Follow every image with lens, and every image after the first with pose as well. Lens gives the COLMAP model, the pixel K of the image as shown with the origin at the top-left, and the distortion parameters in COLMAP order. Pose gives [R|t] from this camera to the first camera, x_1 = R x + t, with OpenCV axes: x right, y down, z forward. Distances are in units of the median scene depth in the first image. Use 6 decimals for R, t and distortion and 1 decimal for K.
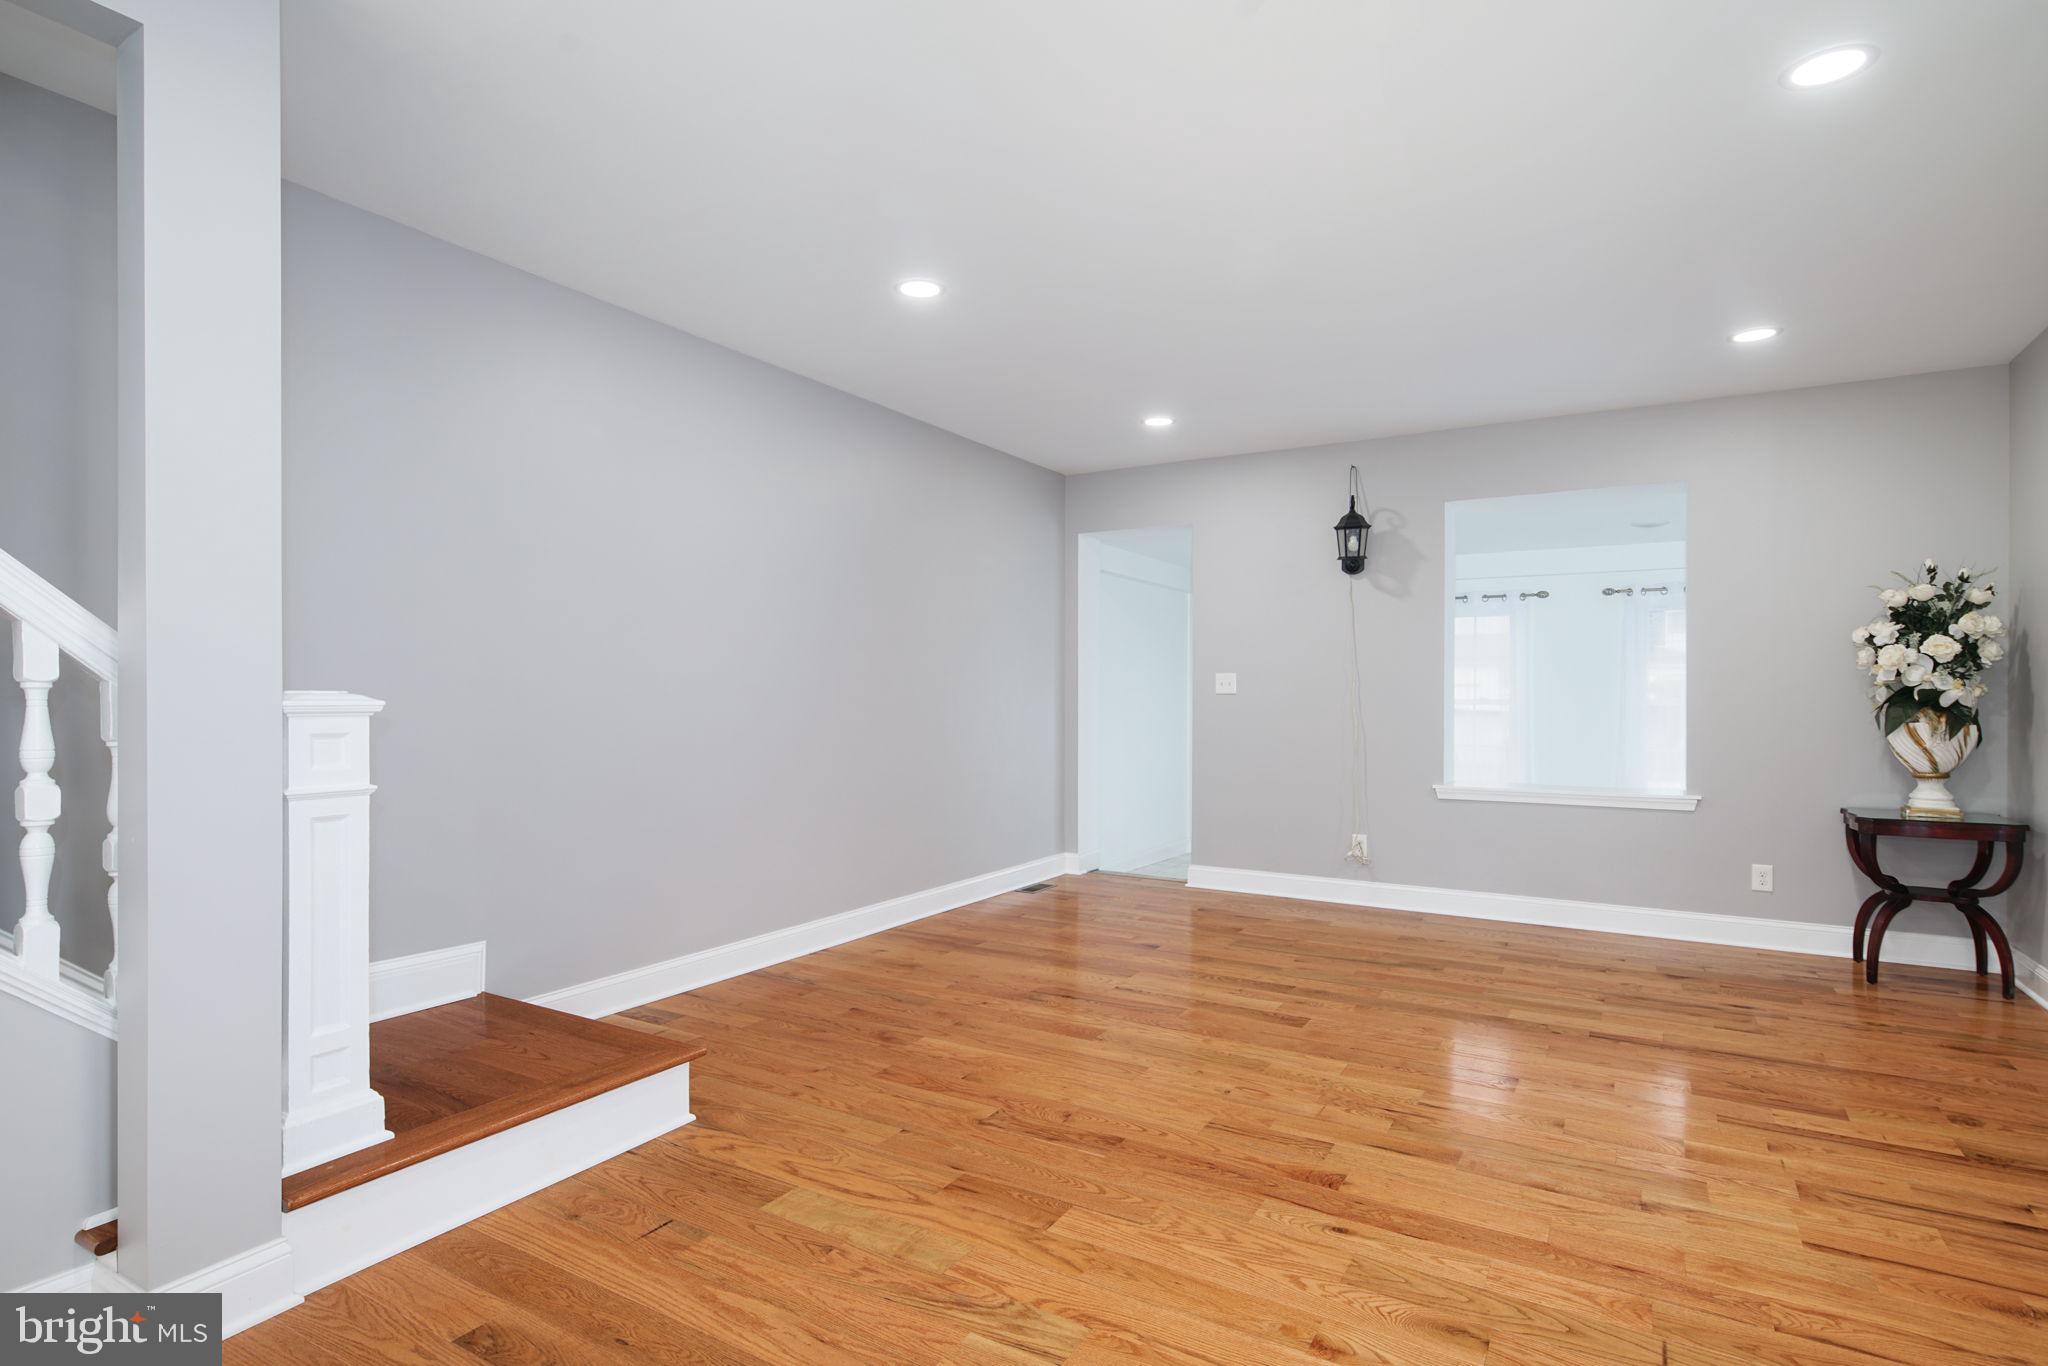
lens RADIAL K [[1015.3, 0, 1024.0], [0, 1015.3, 683.0], [0, 0, 1]] dist [0.005328, 0.000714]
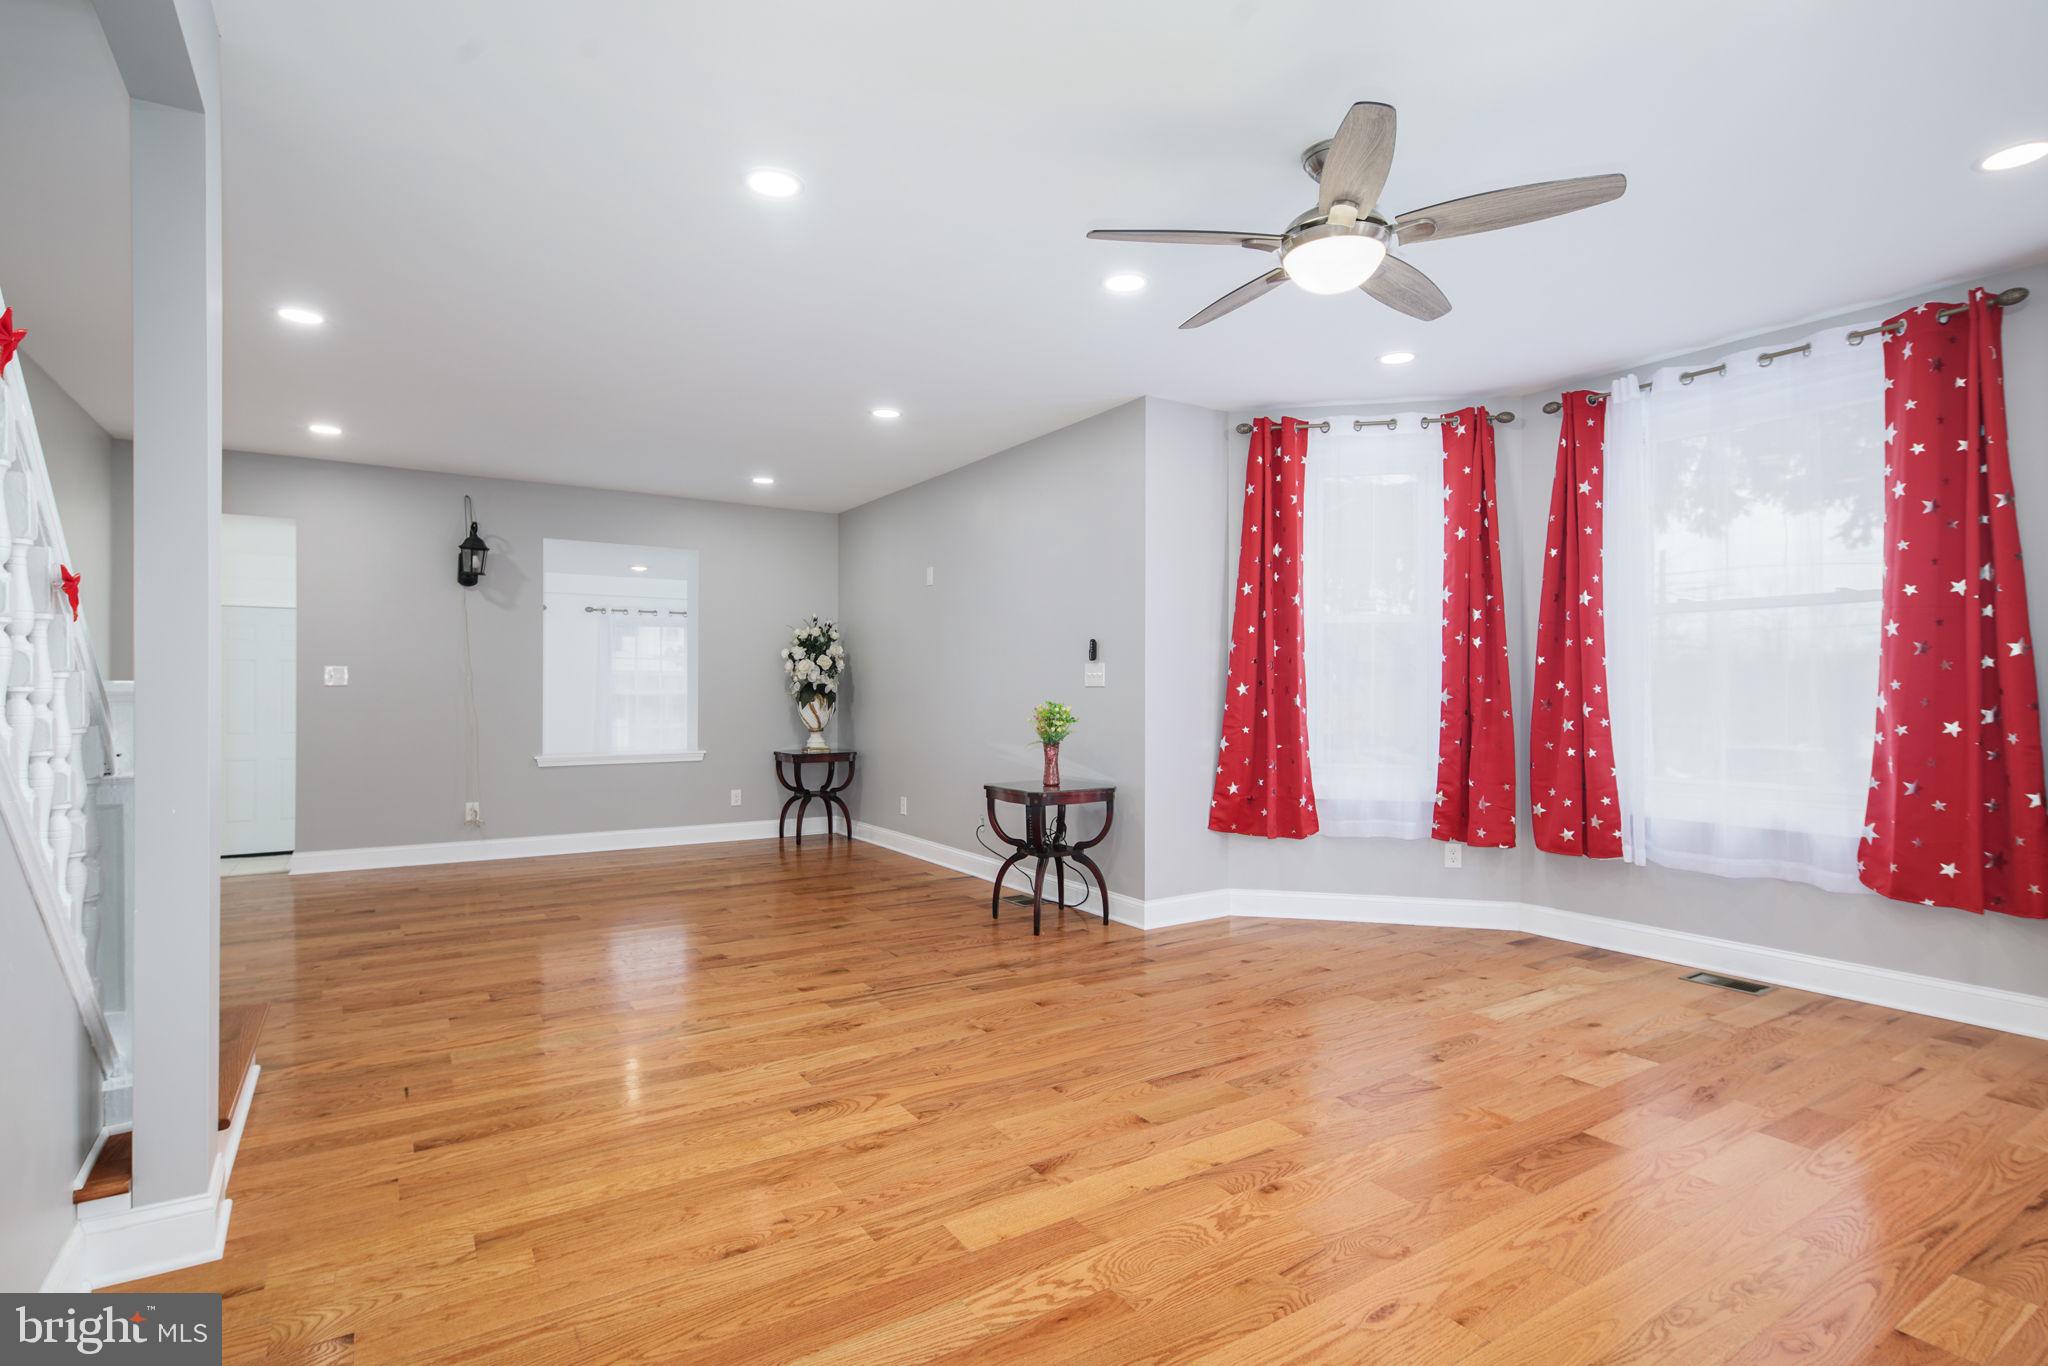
lens RADIAL K [[1015.3, 0, 1024.0], [0, 1015.3, 683.0], [0, 0, 1]] dist [0.005328, 0.000714]
pose [[0.432015, 0.003907, 0.901858, -0.628637], [-0.010403, 0.999946, 0.000651, -0.000548], [-0.901806, -0.009663, 0.432033, -0.147196]]
